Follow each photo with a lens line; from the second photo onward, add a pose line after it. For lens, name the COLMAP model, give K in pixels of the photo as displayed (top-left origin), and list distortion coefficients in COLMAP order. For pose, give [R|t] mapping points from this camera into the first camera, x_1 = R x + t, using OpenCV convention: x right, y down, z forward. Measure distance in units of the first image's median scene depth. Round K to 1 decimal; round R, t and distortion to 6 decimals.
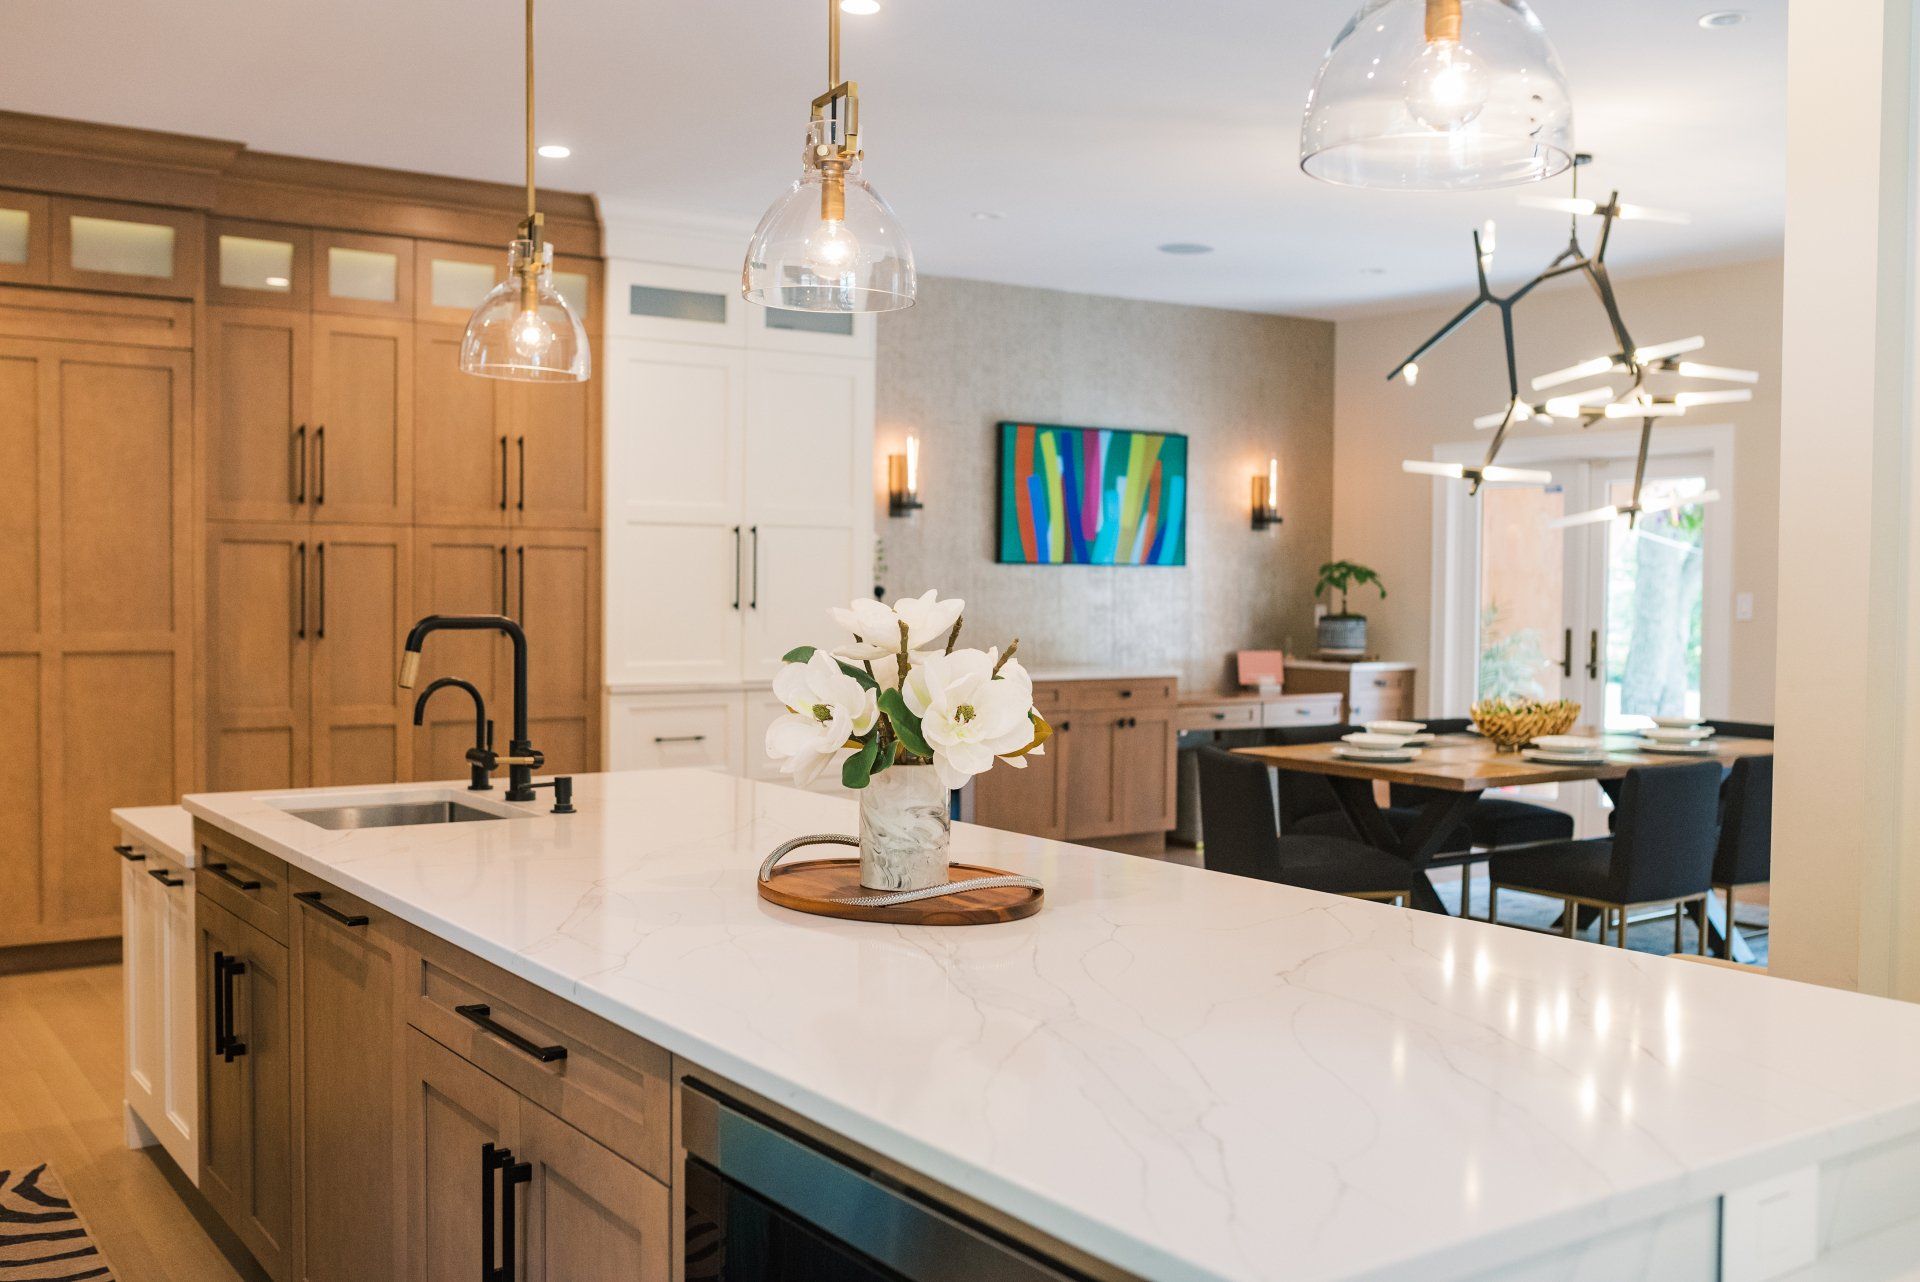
lens RADIAL K [[1818.5, 0, 940.7], [0, 1818.5, 641.1], [0, 0, 1]] dist [-0.035820, 0.000000]
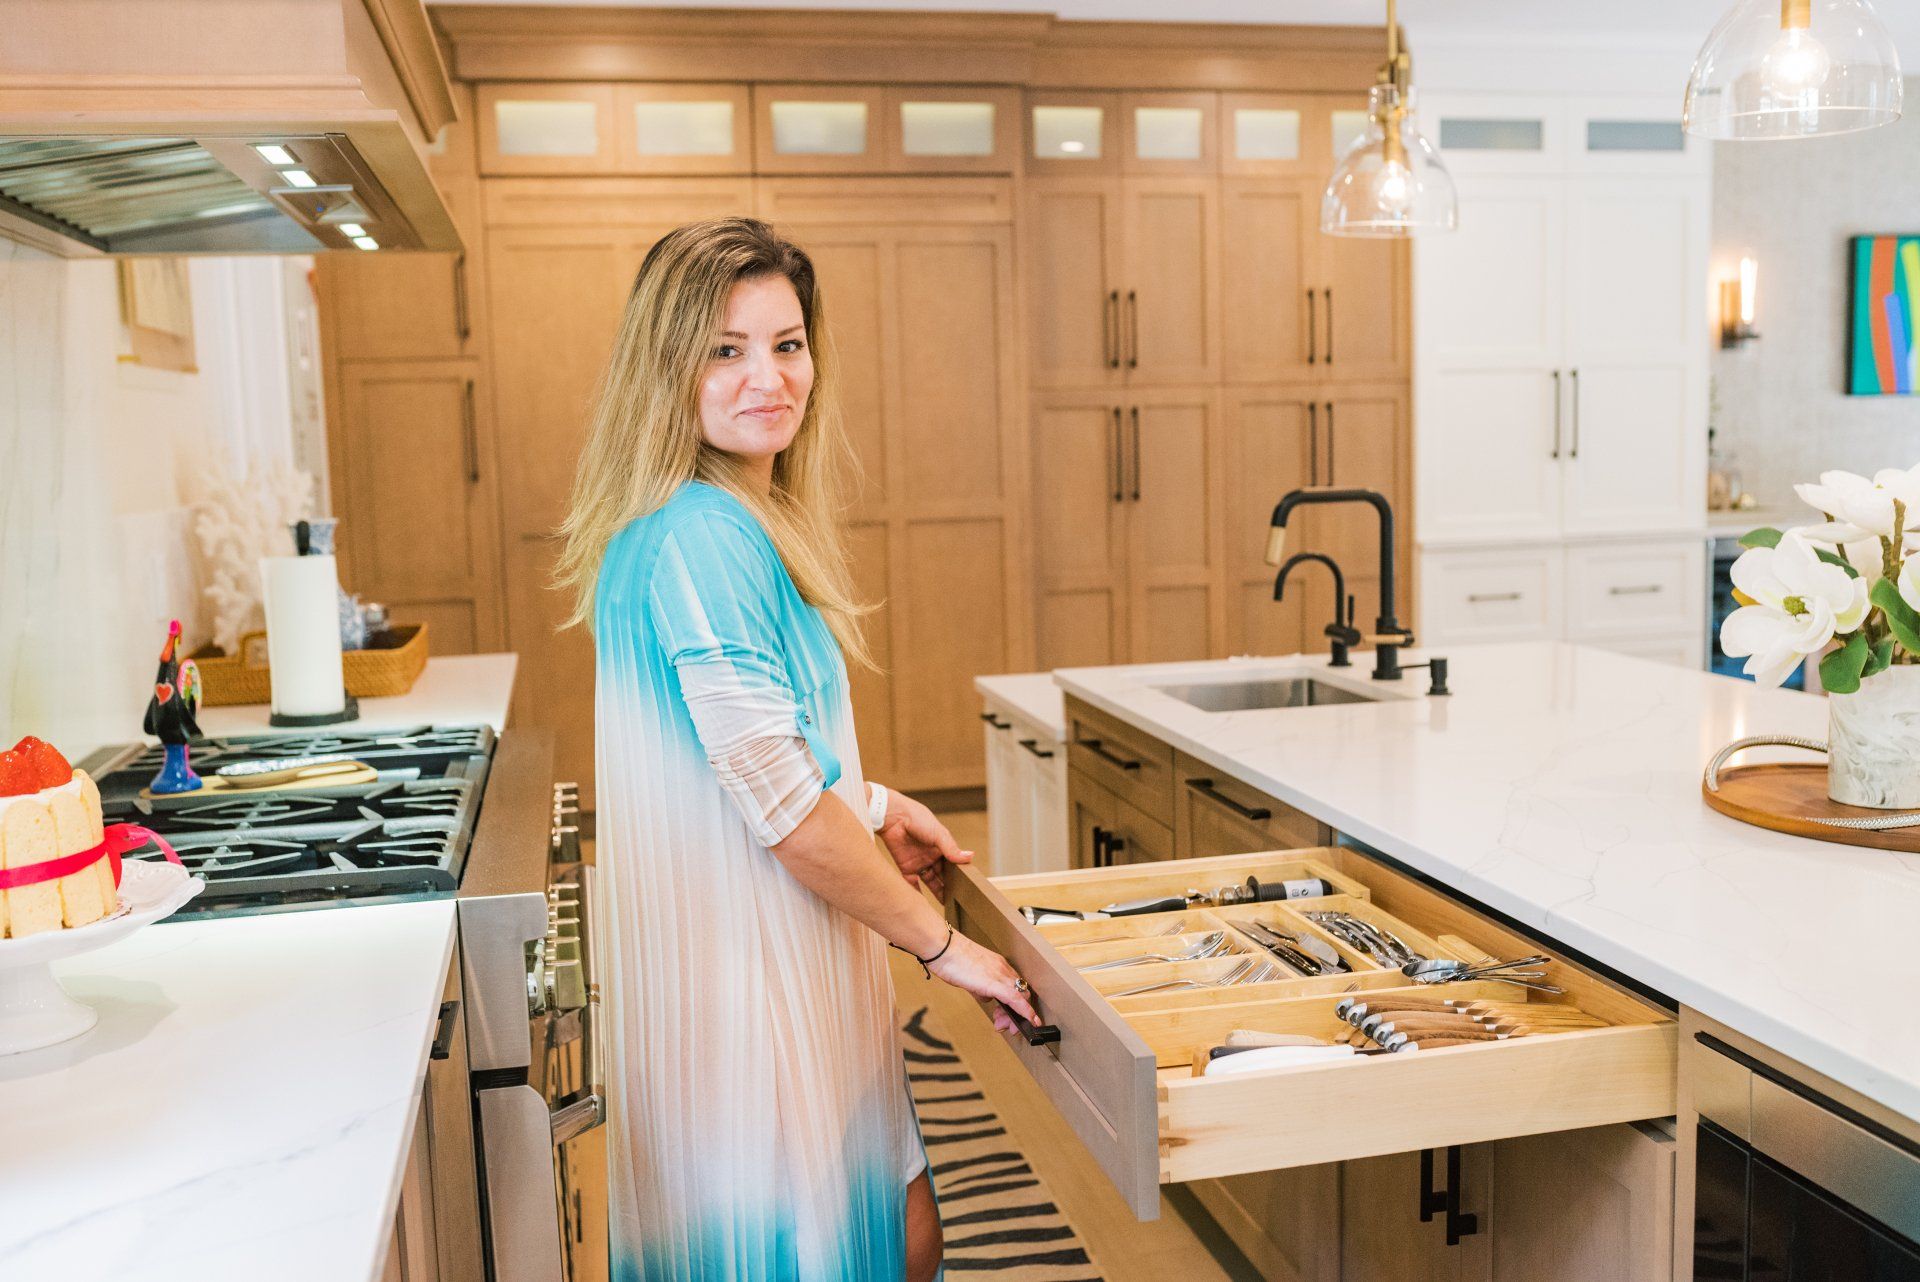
lens RADIAL K [[1818.5, 0, 974.4], [0, 1818.5, 643.4], [0, 0, 1]] dist [-0.035820, 0.000000]
pose [[0.925123, 0.007790, -0.379587, -0.040164], [0.025946, 0.996155, 0.083677, -0.010171], [0.378780, -0.087261, 0.921364, 0.018945]]
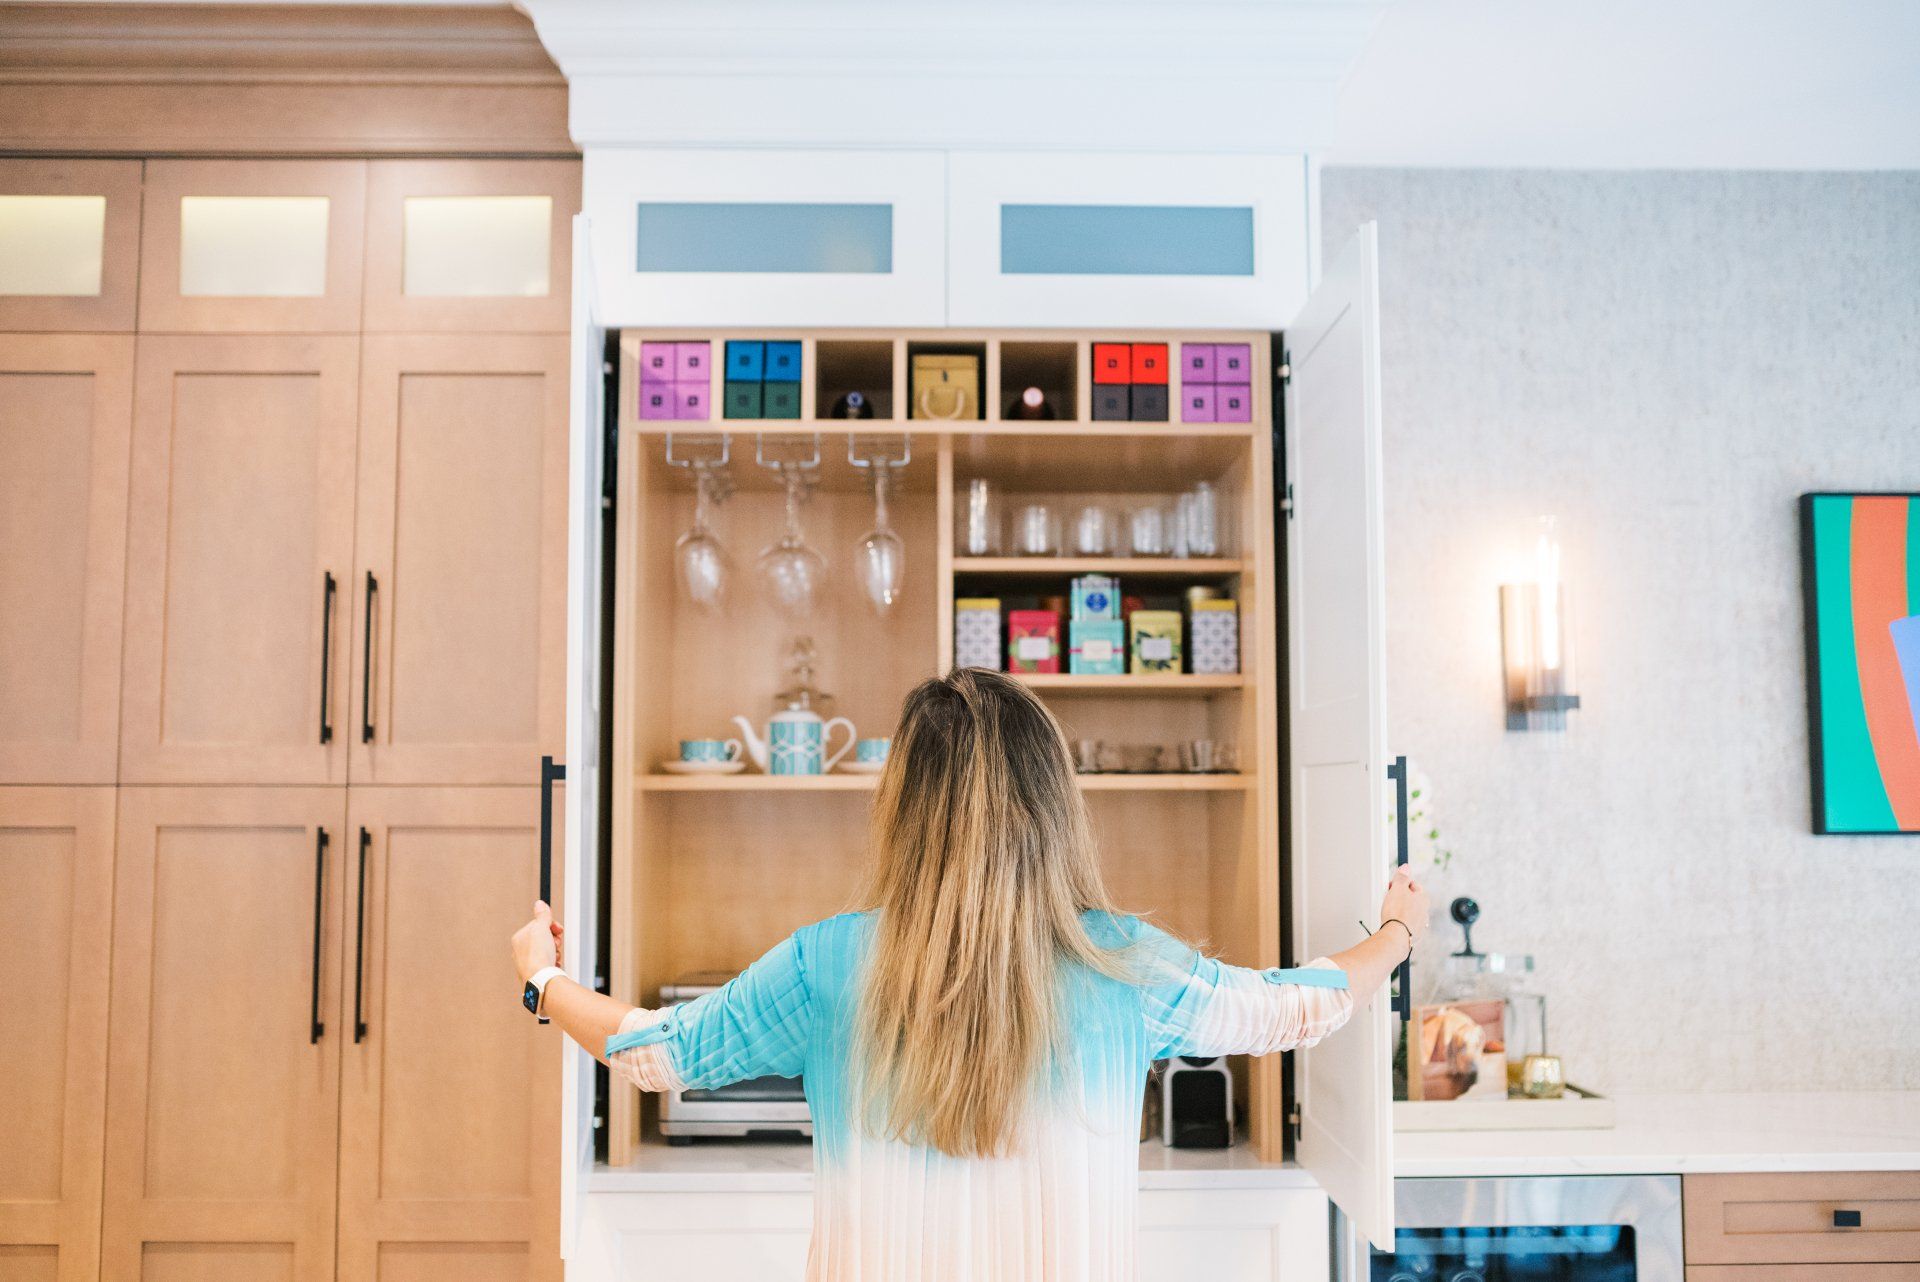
lens RADIAL K [[1818.5, 0, 944.1], [0, 1818.5, 639.3], [0, 0, 1]] dist [-0.035820, 0.000000]
pose [[0.837450, -0.054430, -0.543797, 0.128444], [-0.011382, 0.993075, -0.116929, -0.053070], [0.546396, 0.104112, 0.831031, 0.791200]]
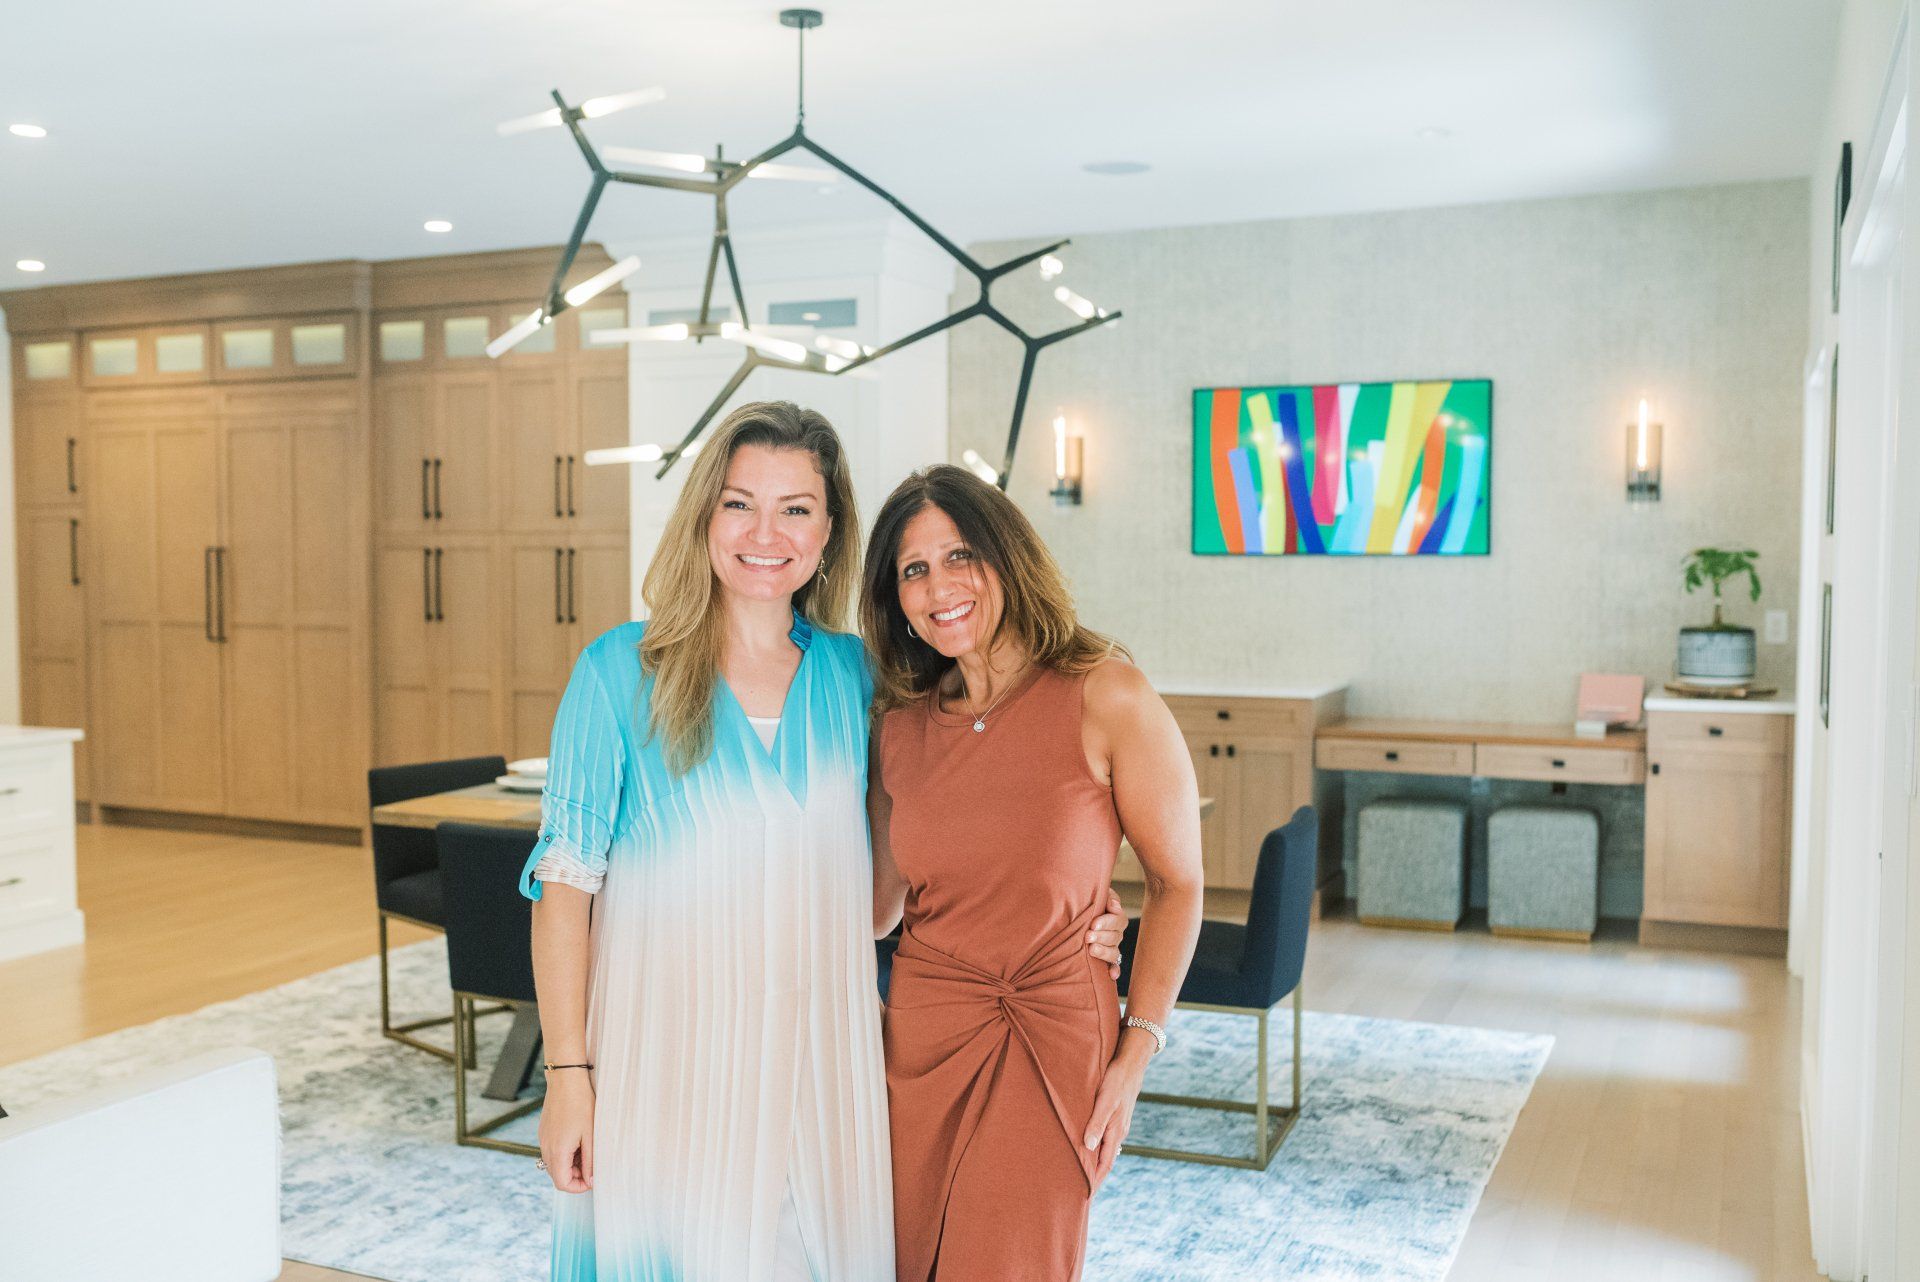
lens RADIAL K [[1818.5, 0, 947.7], [0, 1818.5, 638.9], [0, 0, 1]] dist [-0.035820, 0.000000]
pose [[0.521384, 0.025491, -0.852941, 1.001738], [-0.027414, 0.999538, 0.013115, -0.016548], [0.852882, 0.016544, 0.521842, 0.655005]]
